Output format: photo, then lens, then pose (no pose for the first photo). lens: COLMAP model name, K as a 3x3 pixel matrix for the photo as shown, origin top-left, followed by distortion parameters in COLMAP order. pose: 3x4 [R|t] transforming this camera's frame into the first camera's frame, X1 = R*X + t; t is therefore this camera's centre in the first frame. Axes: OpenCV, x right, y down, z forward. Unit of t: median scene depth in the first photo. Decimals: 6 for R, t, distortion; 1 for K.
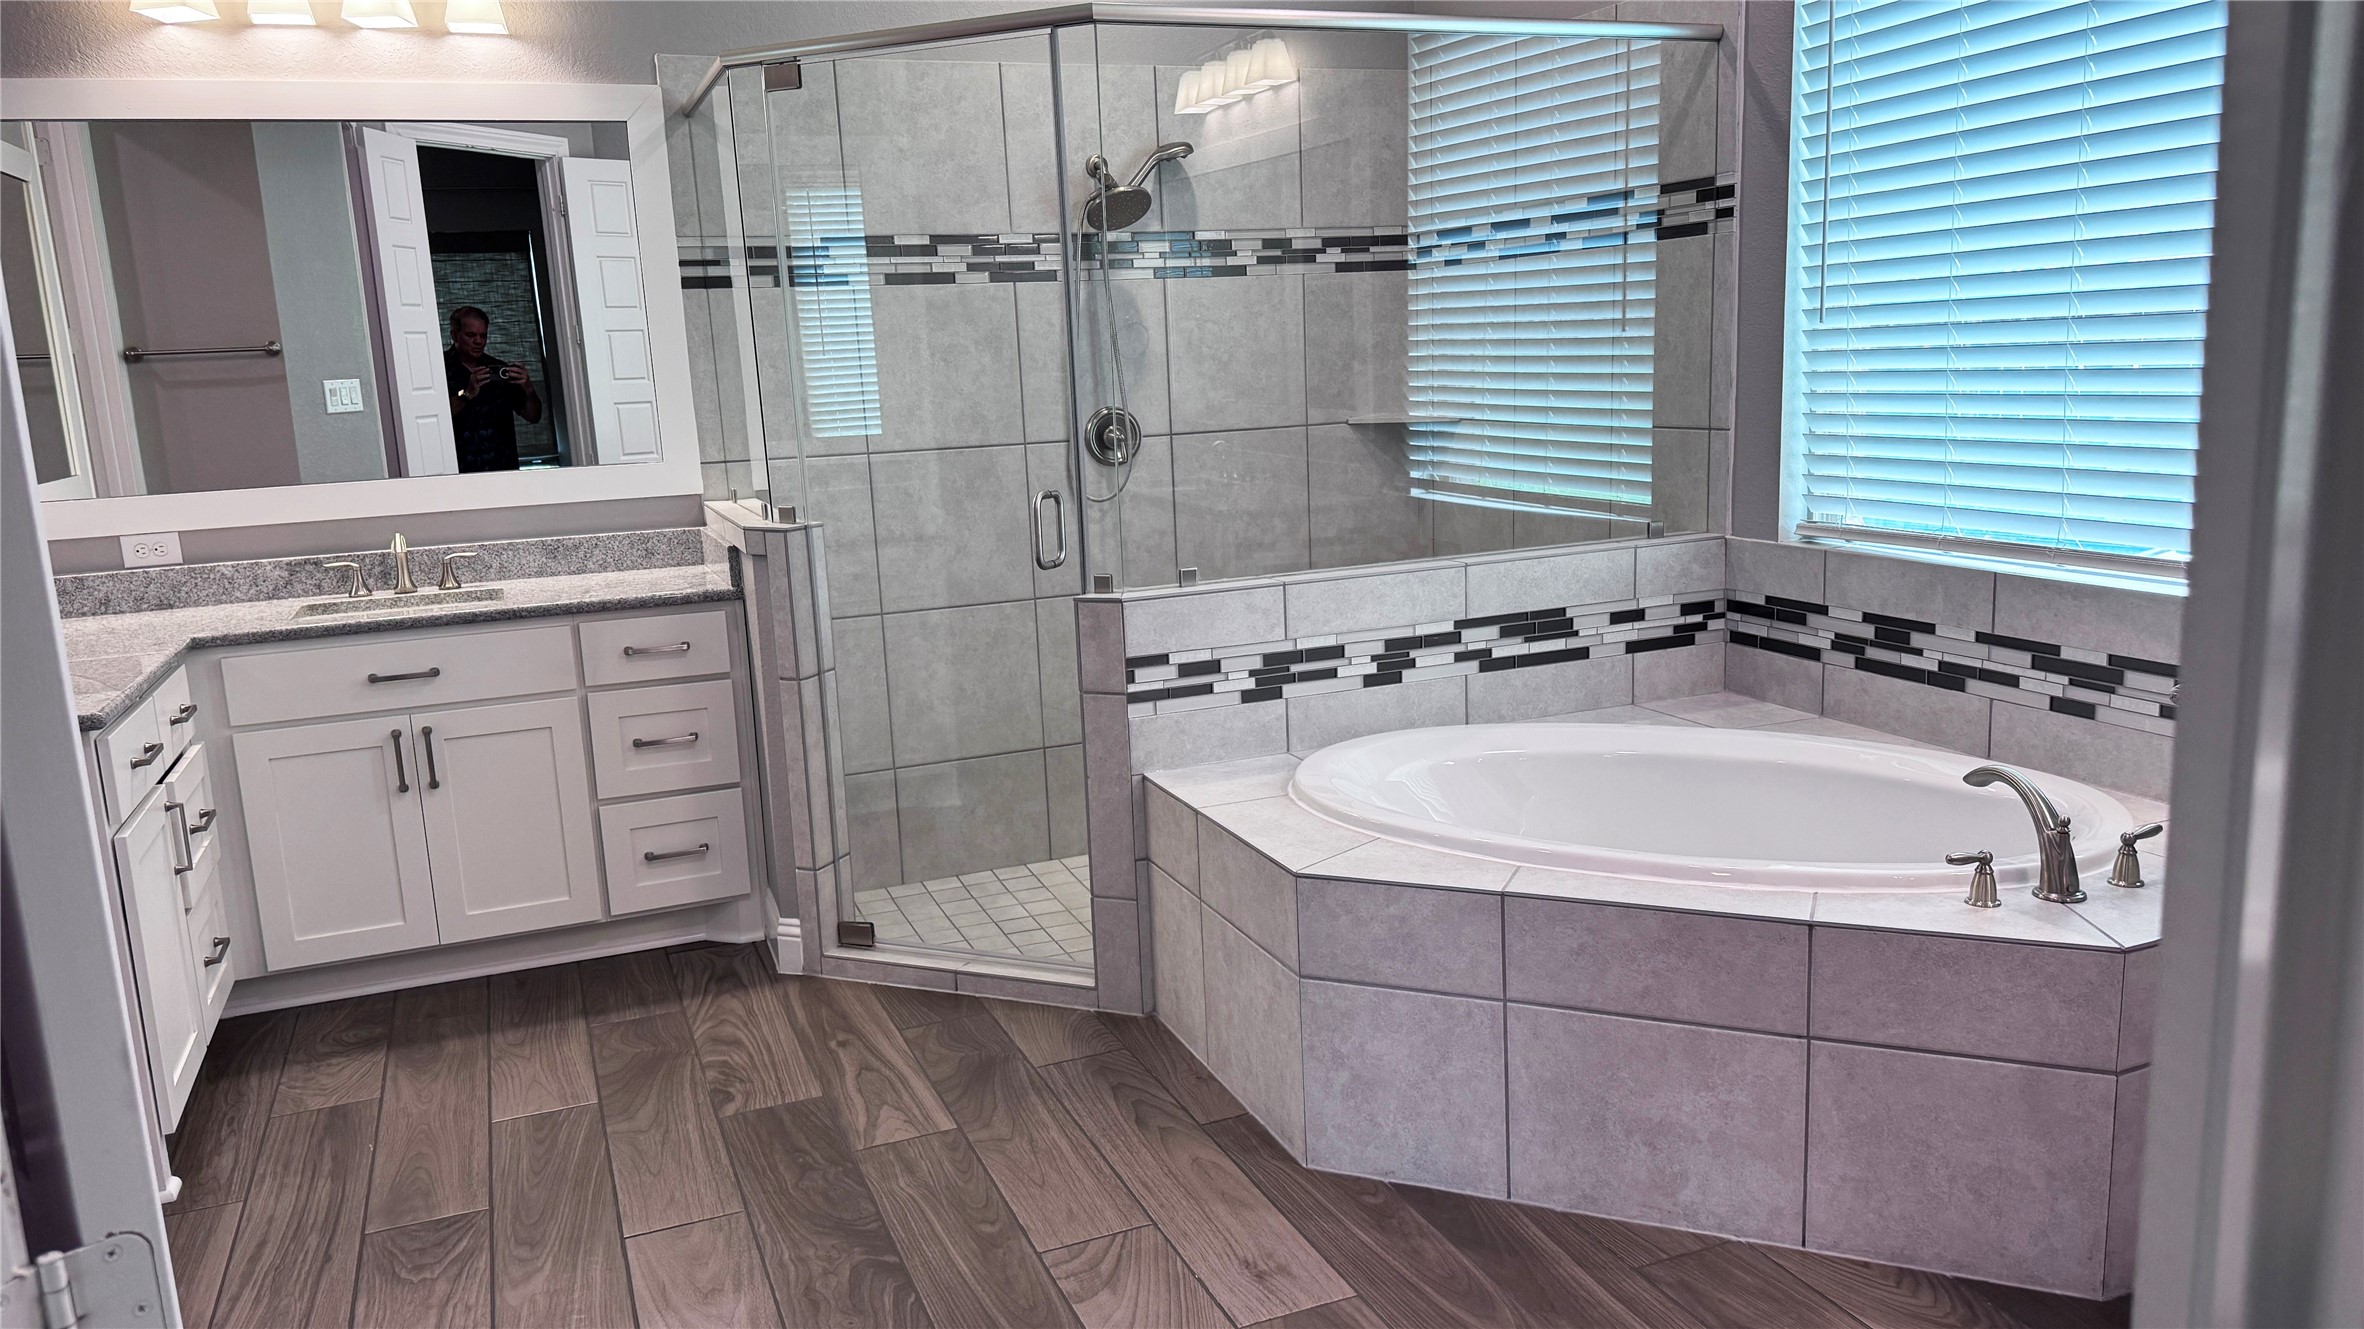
lens RADIAL K [[1682.0, 0, 1182.0], [0, 1682.0, 664.5], [0, 0, 1]] dist [0.231383, -0.486803]
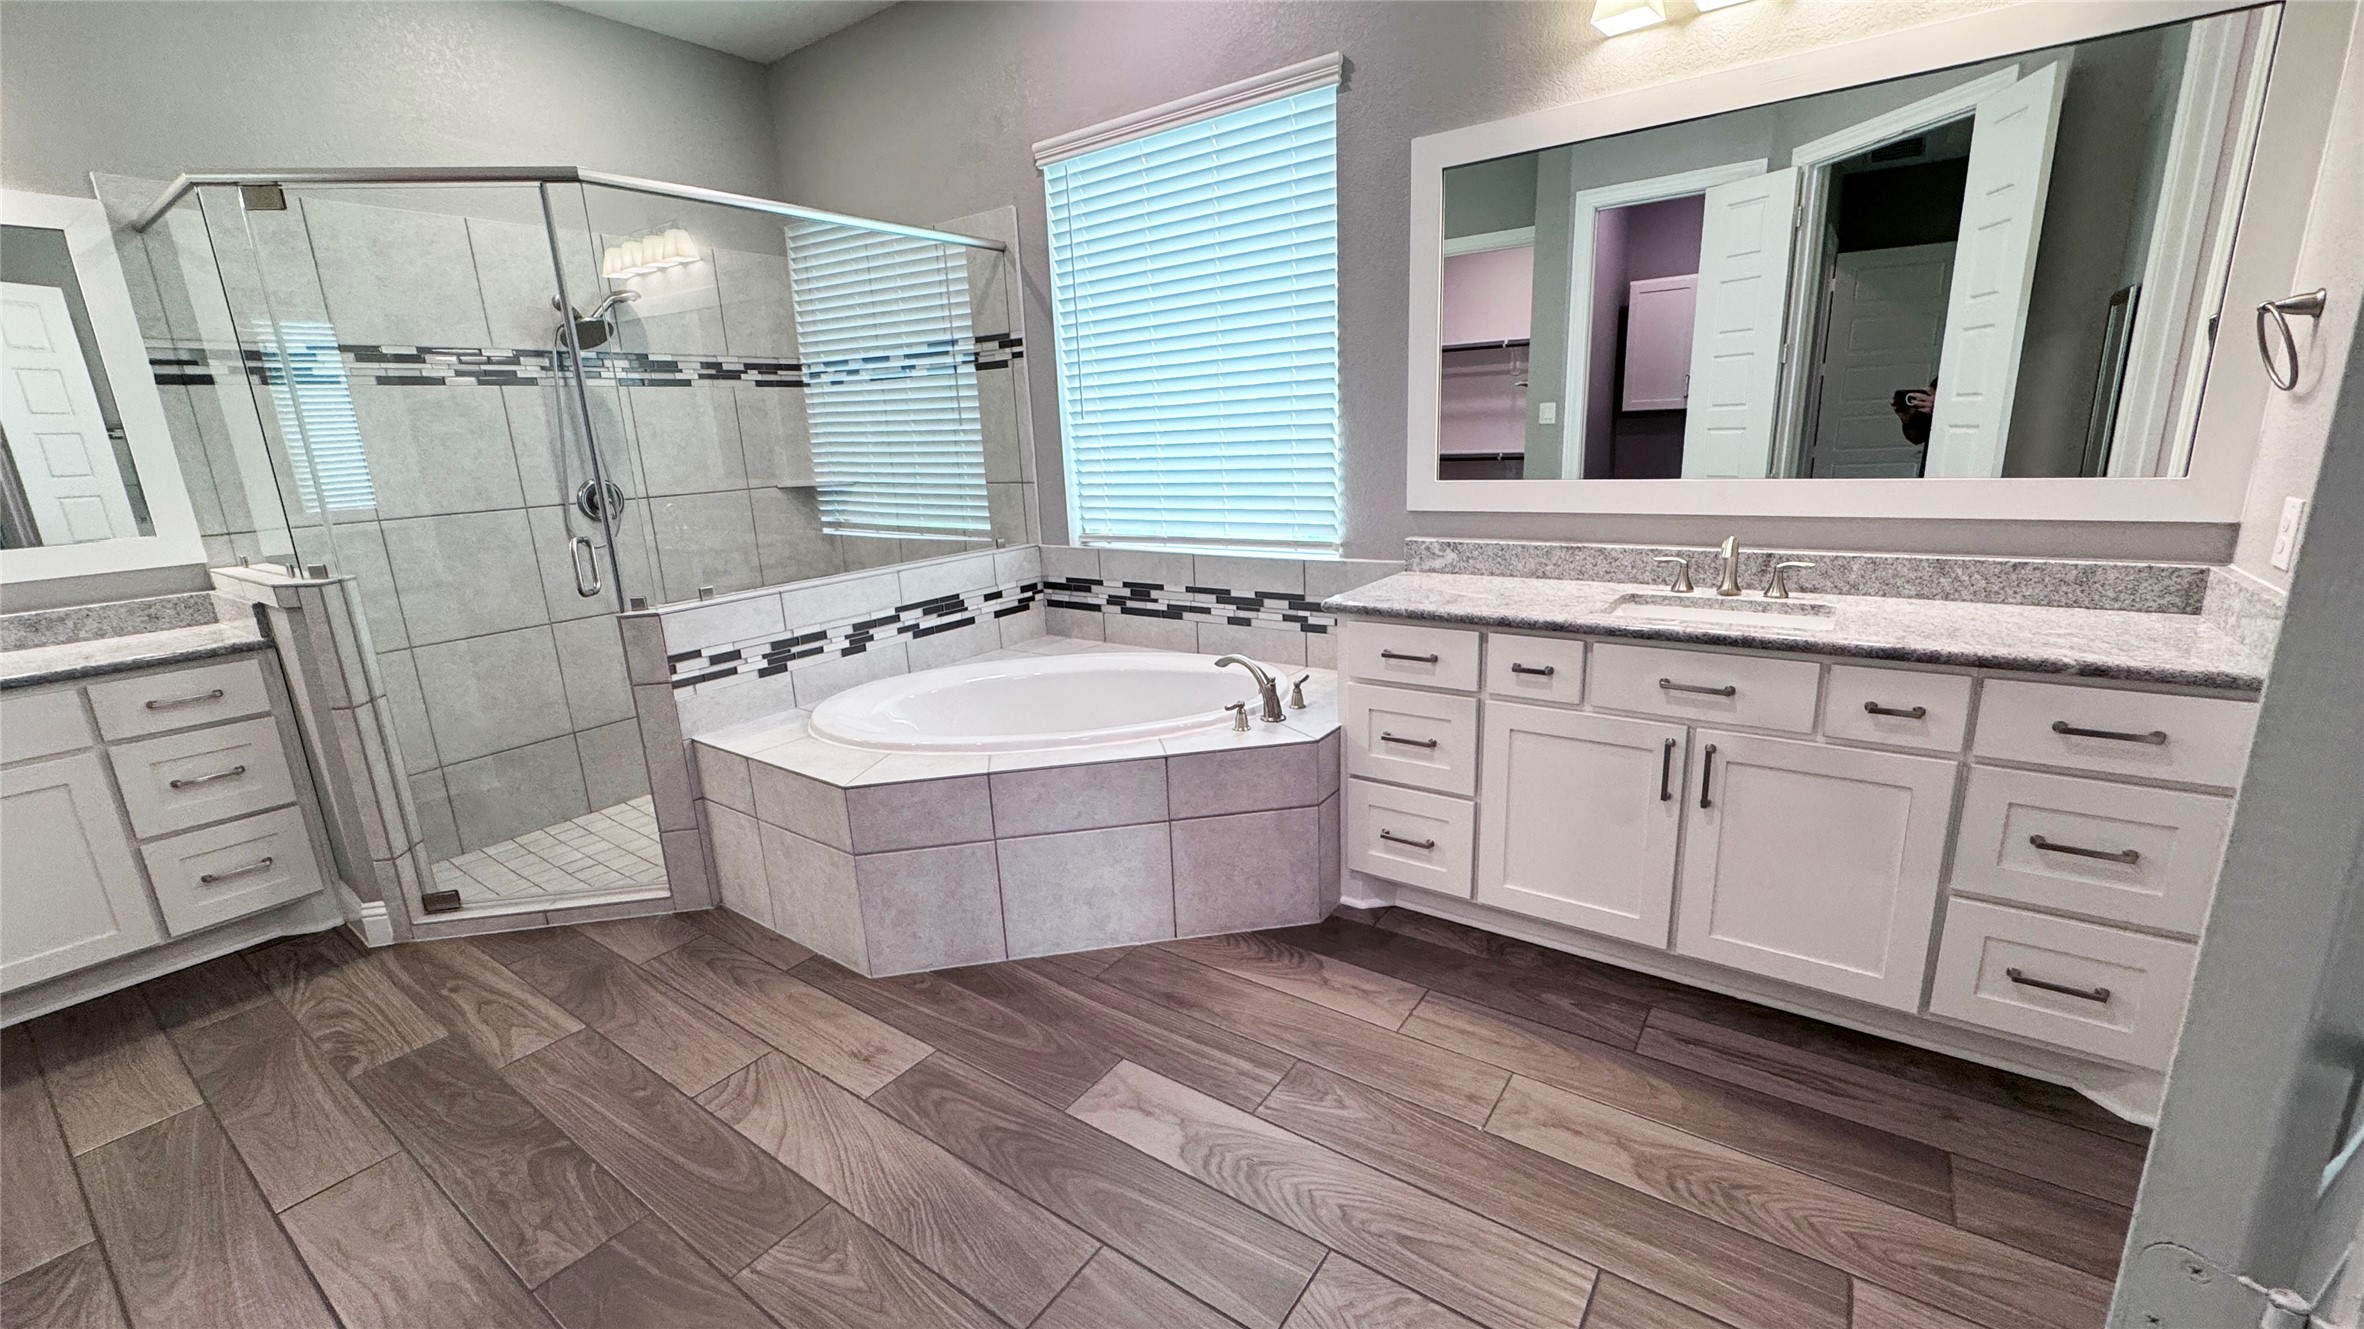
lens RADIAL K [[953.1, 0, 1182.0], [0, 953.1, 664.5], [0, 0, 1]] dist [0.000265, 0.000079]
pose [[0.843996, -0.124810, 0.521625, -0.078648], [0.107904, 0.992175, 0.062808, -0.000567], [-0.525383, 0.003276, 0.850860, 0.118298]]
